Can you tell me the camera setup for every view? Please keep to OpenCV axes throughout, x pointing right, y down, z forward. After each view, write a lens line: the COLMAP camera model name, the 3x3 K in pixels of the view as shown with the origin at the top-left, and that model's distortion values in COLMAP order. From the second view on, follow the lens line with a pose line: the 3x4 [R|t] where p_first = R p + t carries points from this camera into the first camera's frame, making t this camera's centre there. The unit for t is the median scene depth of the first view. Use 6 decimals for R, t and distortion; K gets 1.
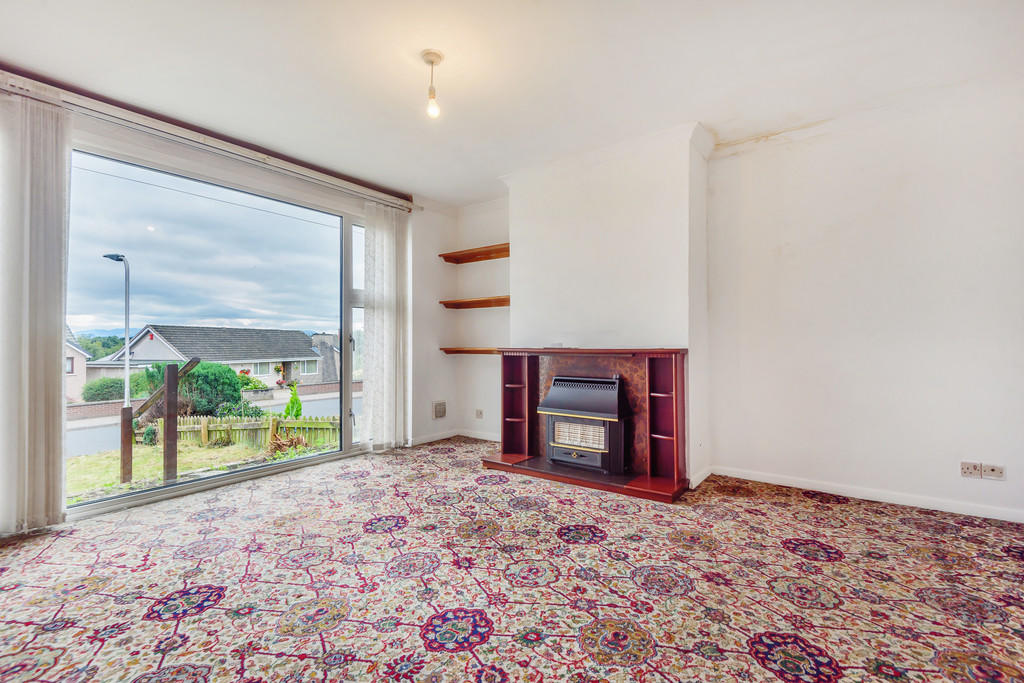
lens RADIAL K [[477.5, 0, 505.4], [0, 477.5, 340.0], [0, 0, 1]] dist [0.029906, -0.016928]
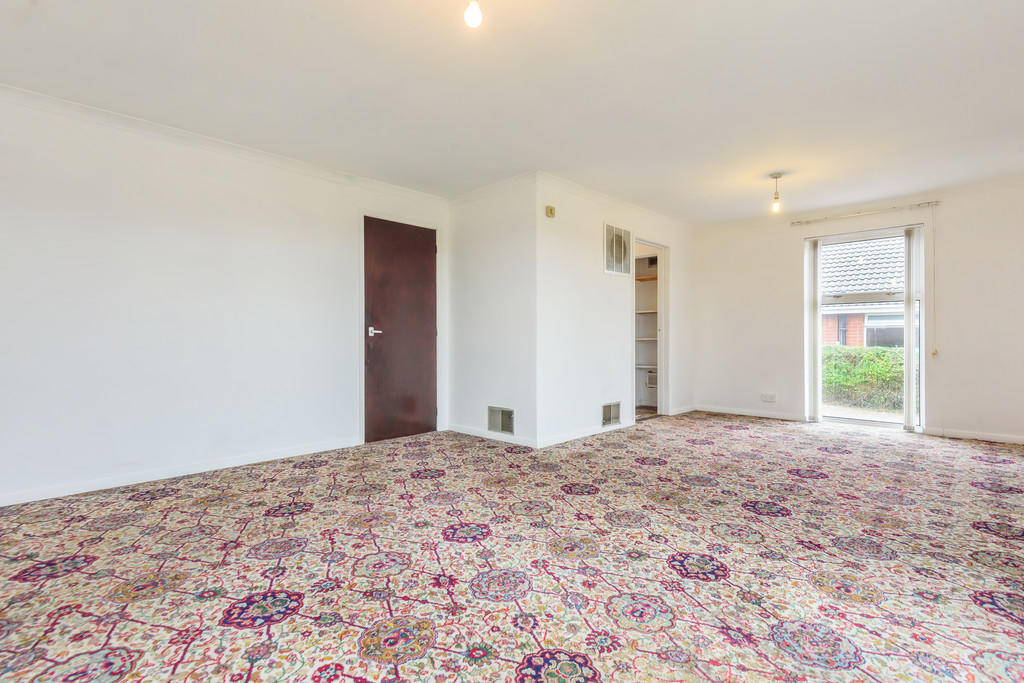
lens RADIAL K [[477.5, 0, 505.4], [0, 477.5, 340.0], [0, 0, 1]] dist [0.029906, -0.016928]
pose [[-0.989563, 0.002914, 0.144071, -0.248680], [0.001798, 0.999967, -0.007871, 0.019409], [-0.144089, -0.007529, -0.989536, 1.415141]]
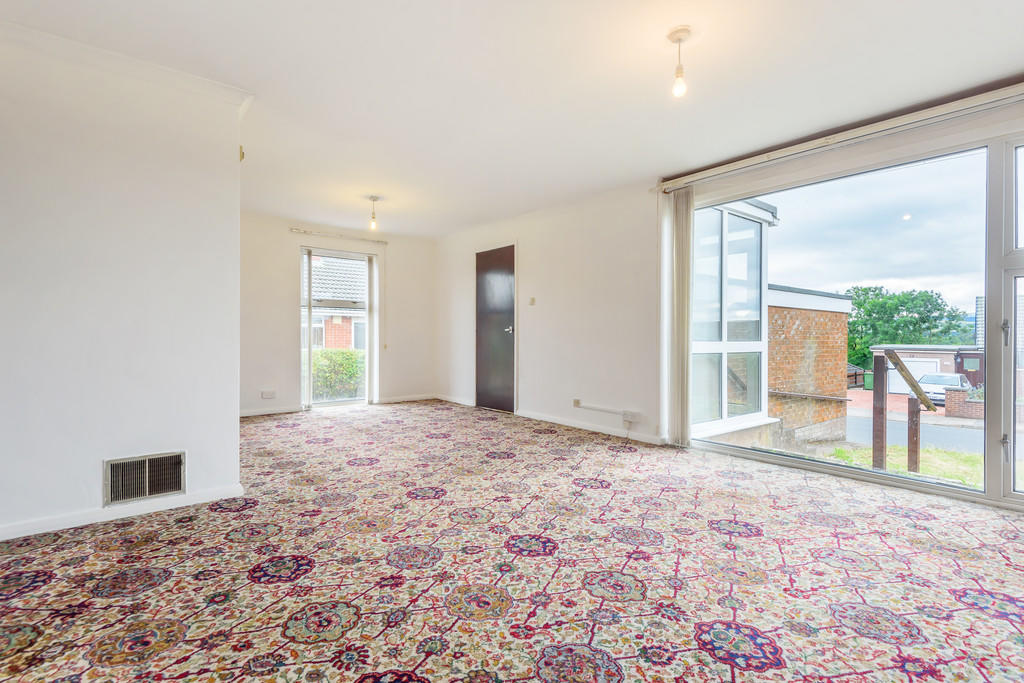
lens RADIAL K [[483.4, 0, 507.0], [0, 483.4, 340.3], [0, 0, 1]] dist [0.033980, -0.017737]
pose [[-0.256799, 0.008955, -0.966423, 0.721559], [0.005901, 0.999953, 0.007698, 0.007833], [0.966447, -0.003726, -0.256840, 0.755288]]
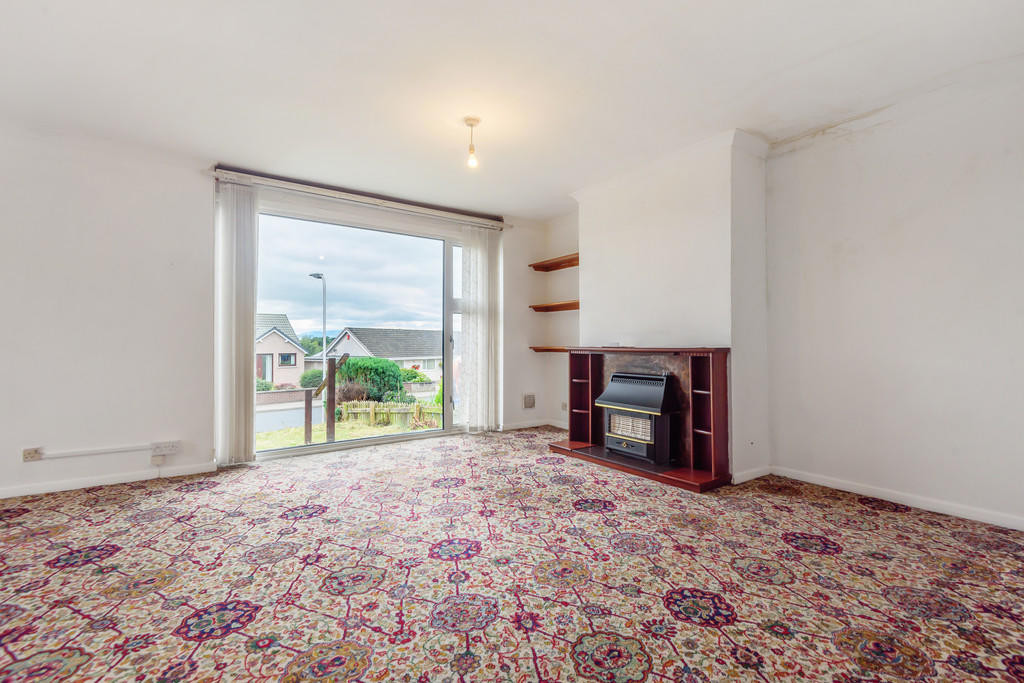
lens RADIAL K [[469.7, 0, 498.9], [0, 469.7, 340.4], [0, 0, 1]] dist [0.036531, -0.019173]
pose [[0.945617, -0.001636, -0.325279, 0.270442], [0.002458, 0.999995, 0.002115, -0.002140], [0.325274, -0.002800, 0.945616, -0.142780]]
